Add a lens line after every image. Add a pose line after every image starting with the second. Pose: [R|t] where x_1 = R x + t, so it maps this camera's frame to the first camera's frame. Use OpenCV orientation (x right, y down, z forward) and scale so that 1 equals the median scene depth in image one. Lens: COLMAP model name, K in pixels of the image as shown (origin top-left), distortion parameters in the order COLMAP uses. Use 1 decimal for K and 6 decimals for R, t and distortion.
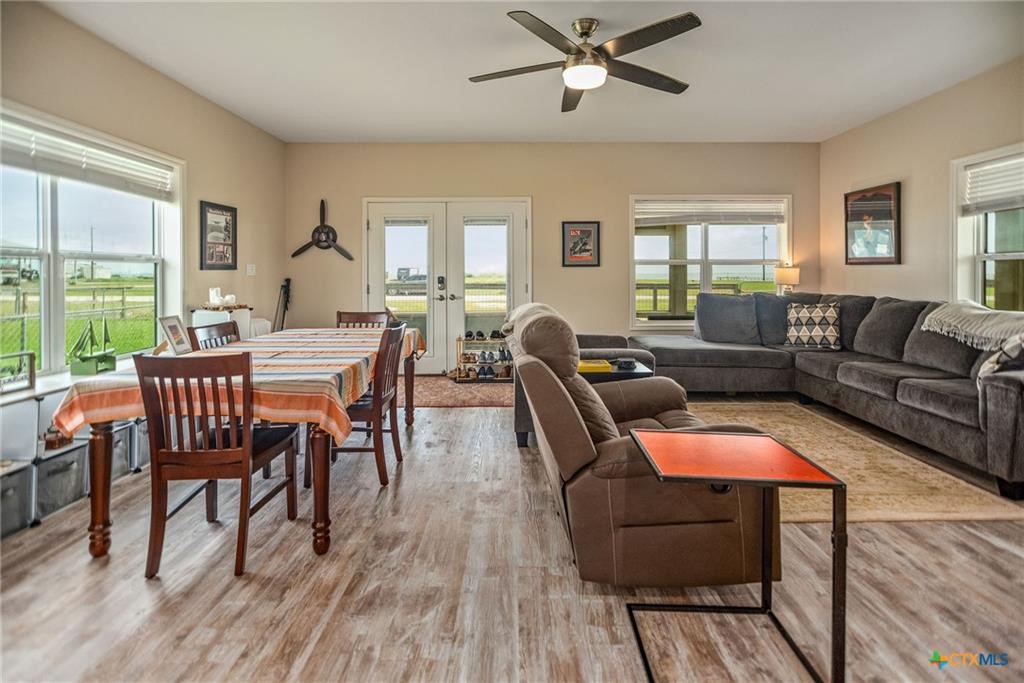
lens RADIAL K [[455.8, 0, 512.0], [0, 455.8, 341.5], [0, 0, 1]] dist [0.000921, 0.000300]
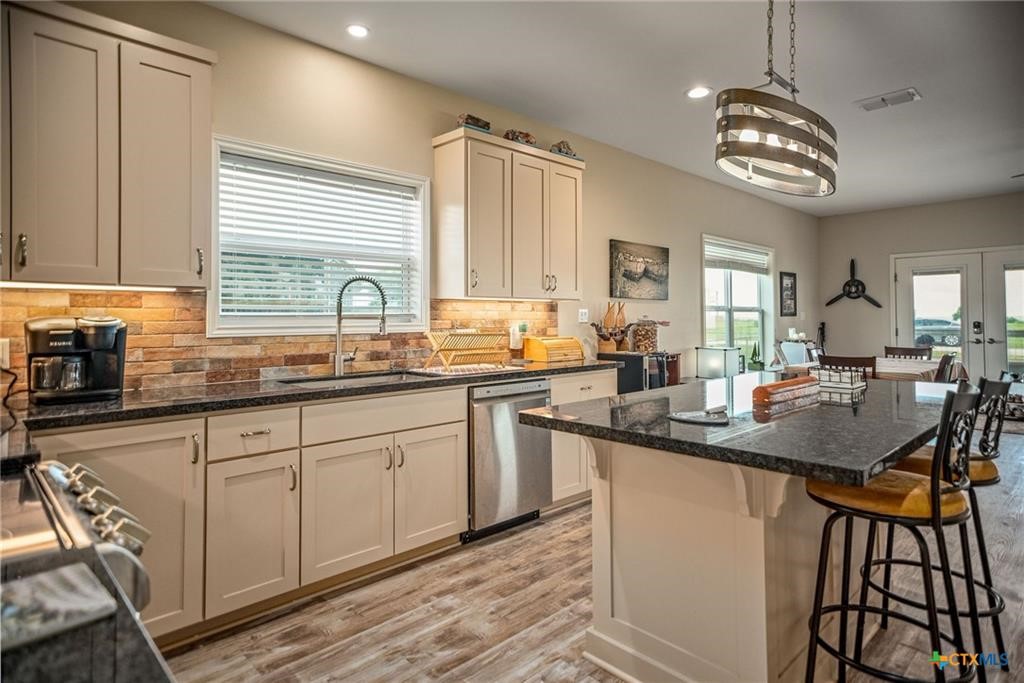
lens RADIAL K [[564.8, 0, 511.2], [0, 564.8, 298.7], [0, 0, 1]] dist [0.001991, 0.001754]
pose [[0.693023, -0.027441, -0.720393, 0.043726], [-0.104724, 0.984844, -0.138260, 0.103518], [0.713268, 0.171260, 0.679646, -0.690383]]
